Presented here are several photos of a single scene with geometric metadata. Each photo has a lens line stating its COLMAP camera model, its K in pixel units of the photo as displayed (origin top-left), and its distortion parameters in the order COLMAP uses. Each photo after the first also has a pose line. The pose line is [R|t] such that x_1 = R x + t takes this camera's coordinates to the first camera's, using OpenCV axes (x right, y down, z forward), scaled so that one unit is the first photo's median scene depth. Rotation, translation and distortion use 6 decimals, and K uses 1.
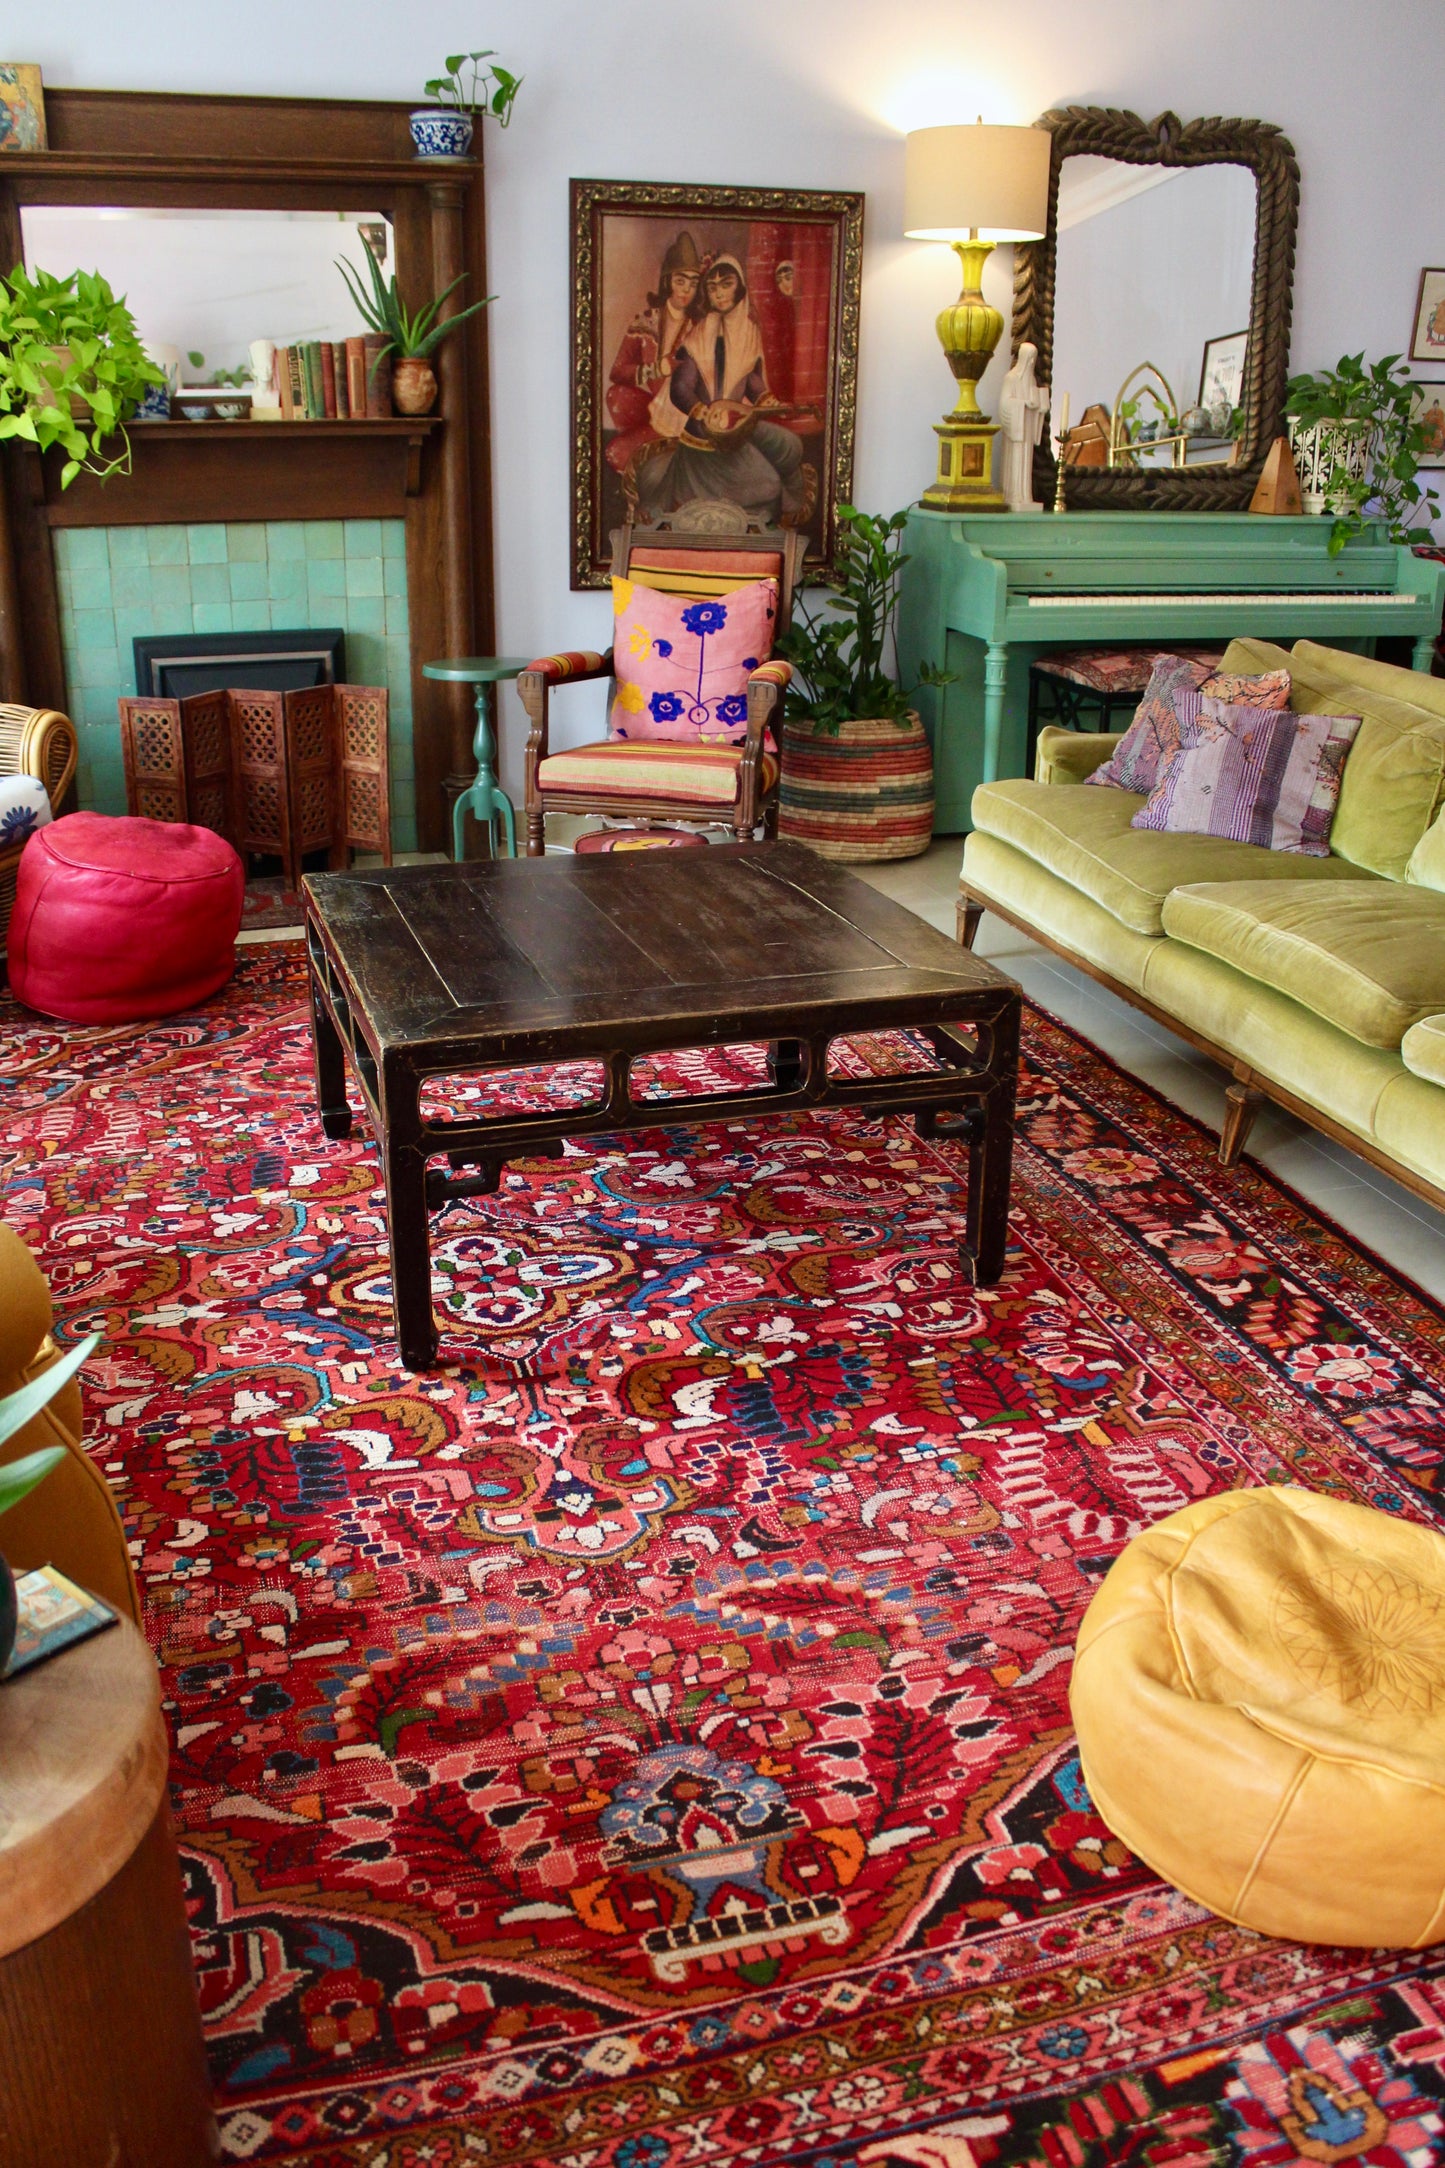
lens RADIAL K [[1819.1, 0, 724.4], [0, 1819.1, 1121.3], [0, 0, 1]] dist [-0.158463, 0.120927]
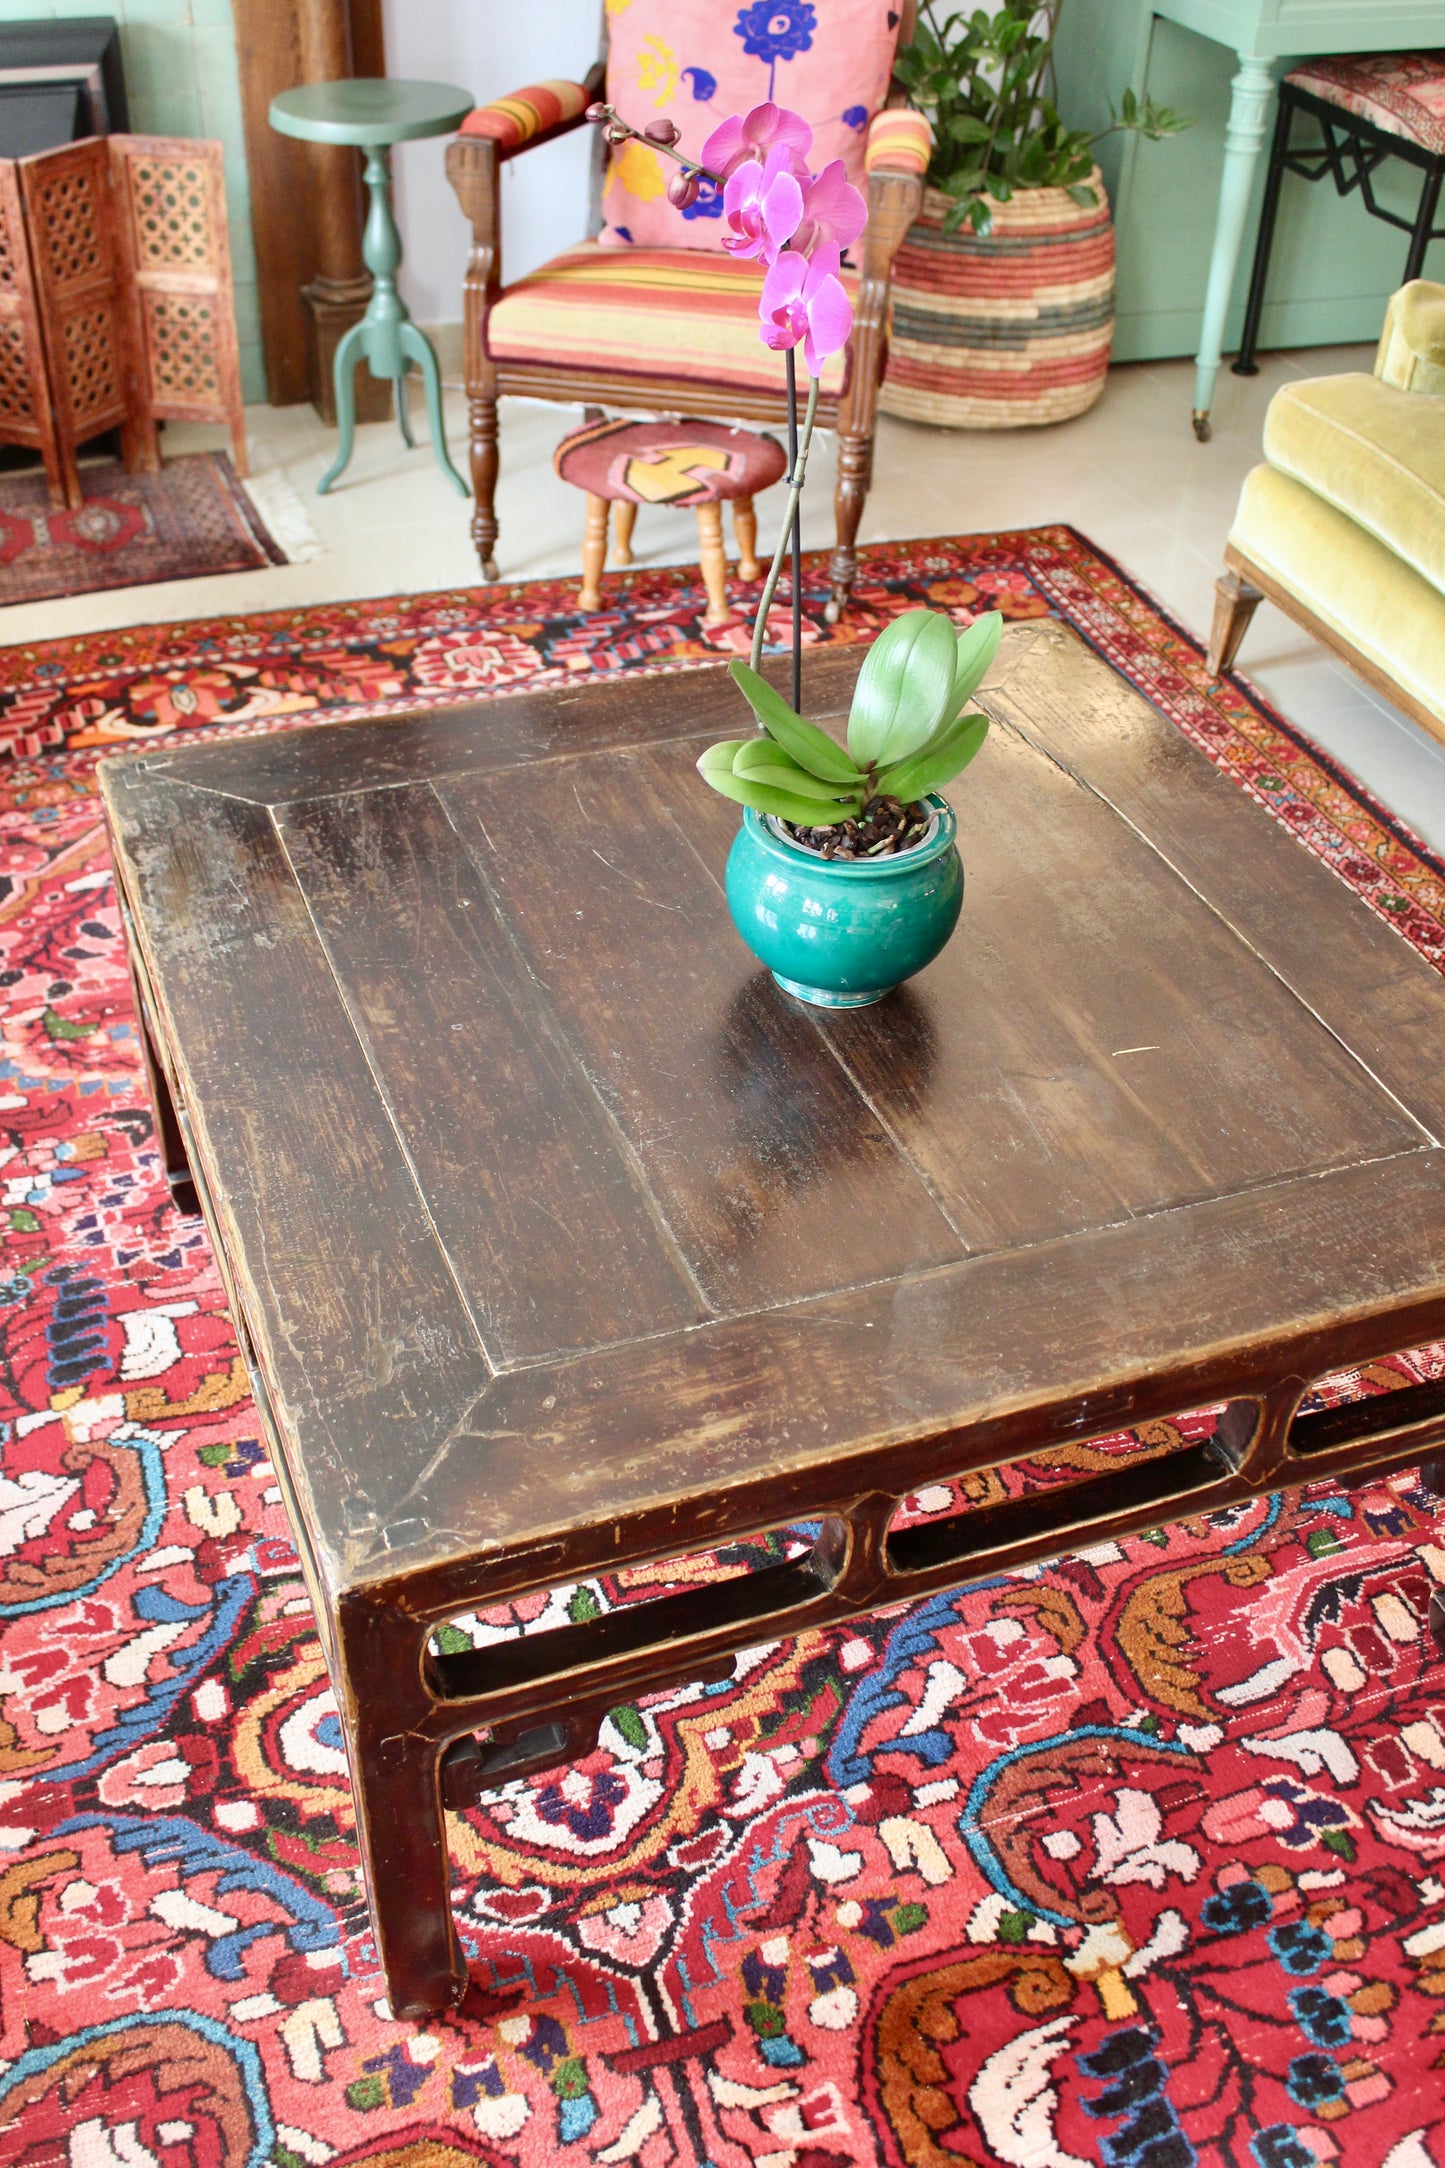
lens RADIAL K [[2136.9, 0, 702.2], [0, 2136.9, 1078.4], [0, 0, 1]] dist [-0.070932, 0.000000]
pose [[0.998962, -0.014468, 0.043184, -0.108414], [0.001806, 0.960041, 0.279854, -0.243863], [-0.045507, -0.279486, 0.959071, 0.467640]]
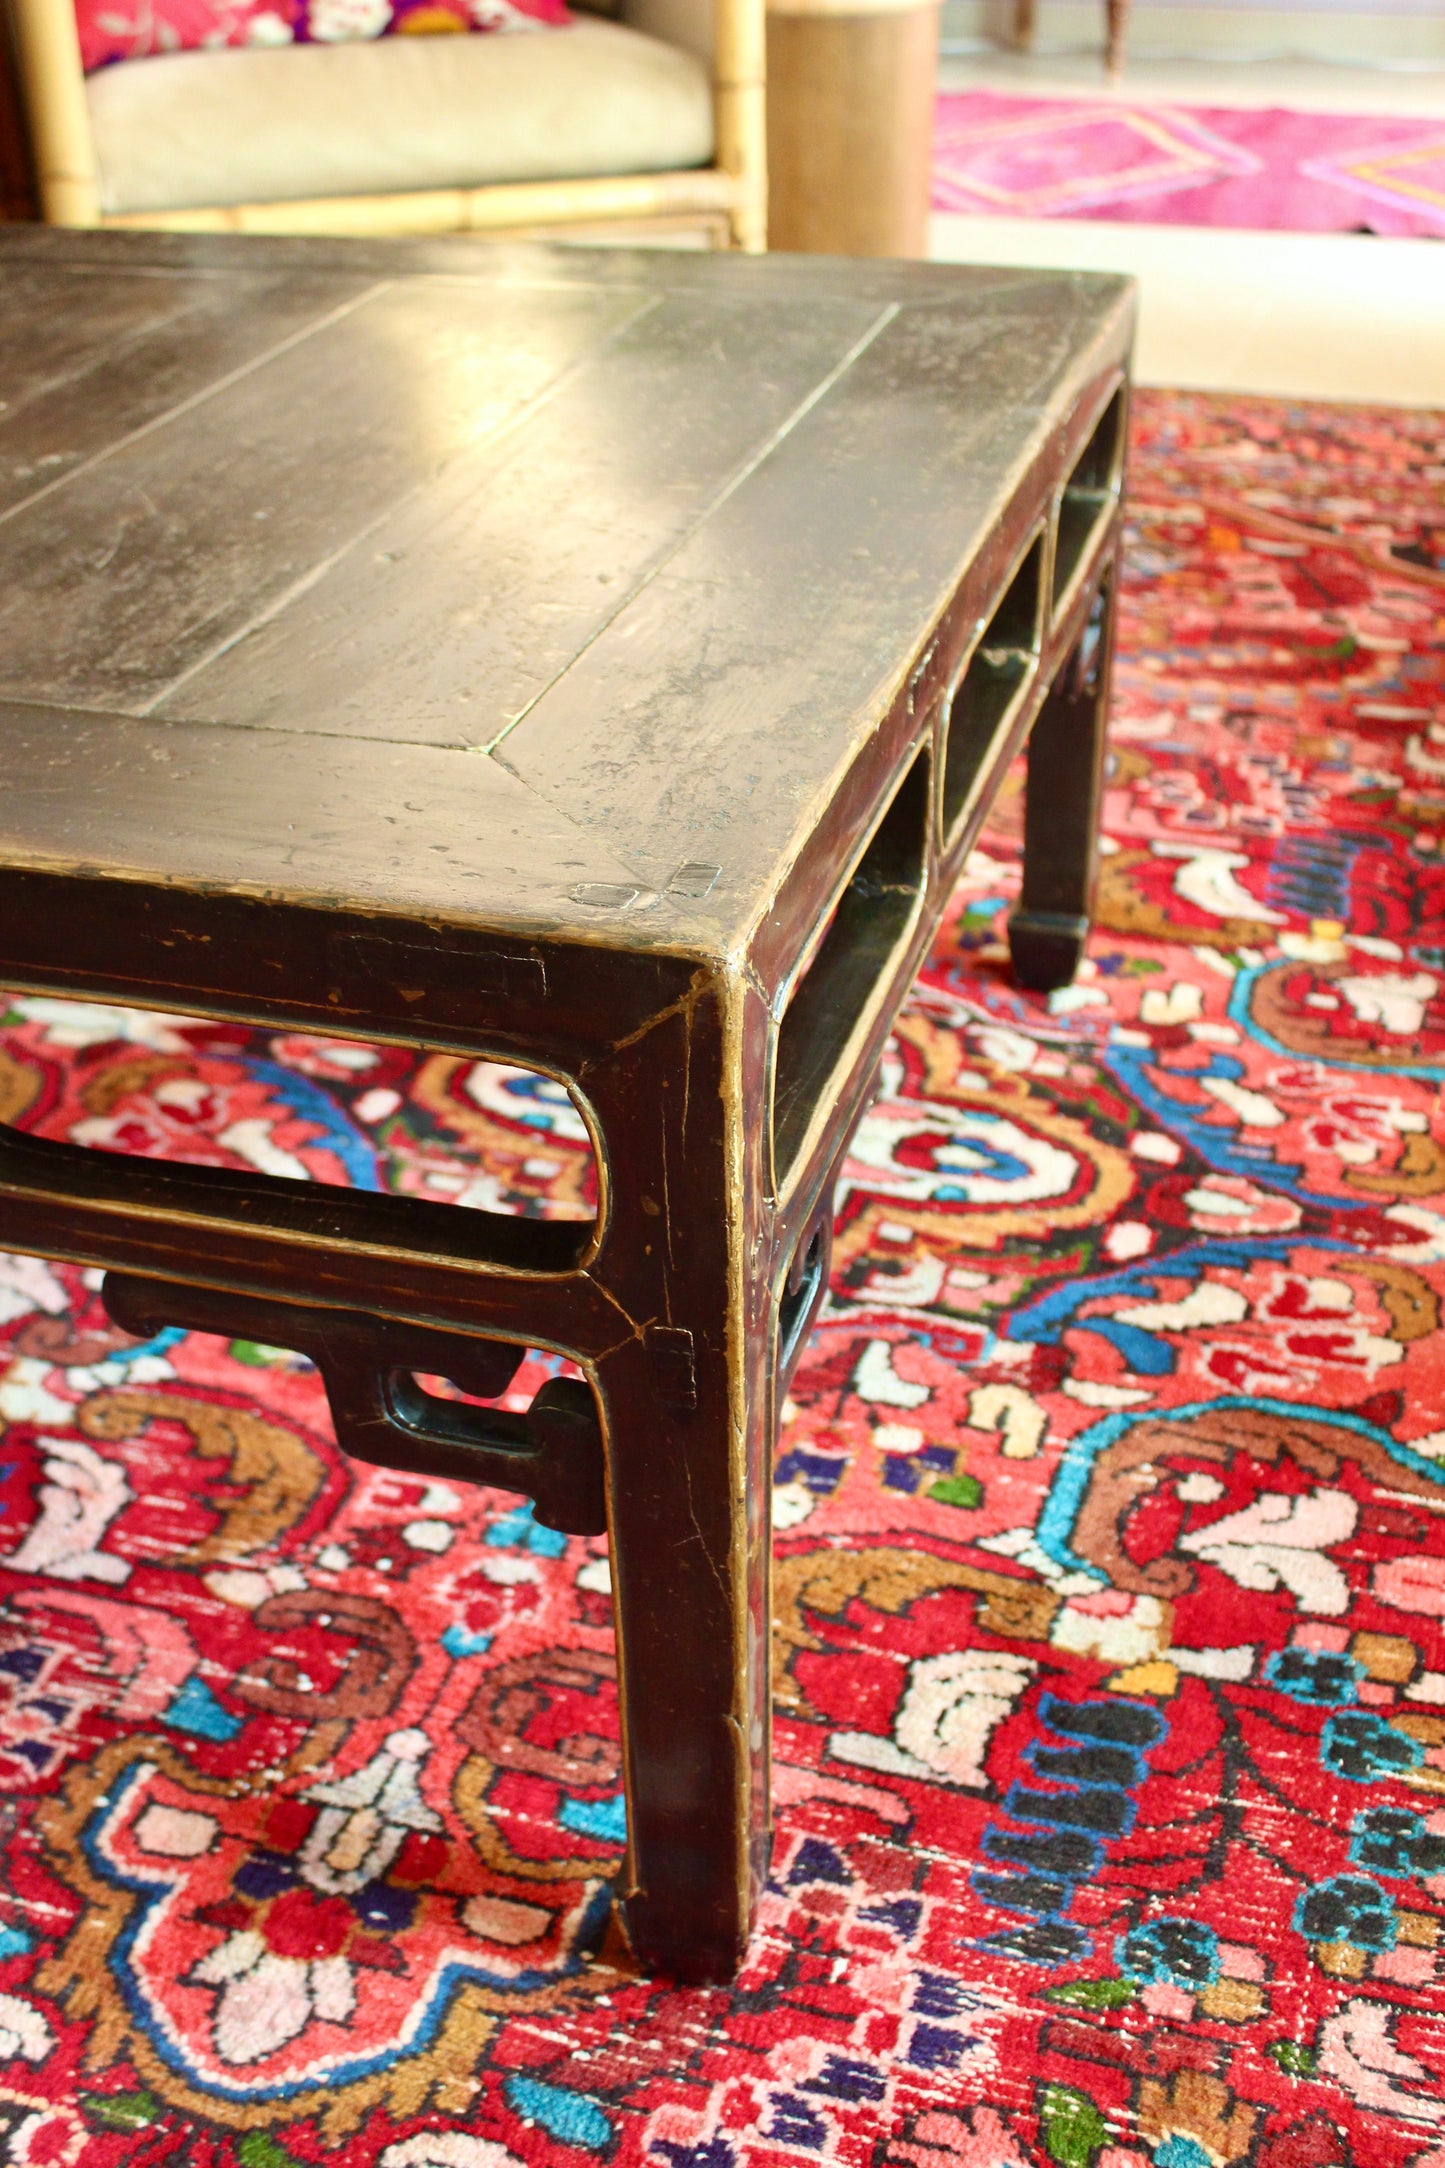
lens RADIAL K [[2458.6, 0, 693.5], [0, 2458.6, 1063.1], [0, 0, 1]] dist [-0.077299, 0.000000]
pose [[-0.817180, -0.294010, 0.495757, -0.393049], [0.221314, 0.634131, 0.740876, -0.341592], [-0.532200, 0.715147, -0.453131, 1.247502]]
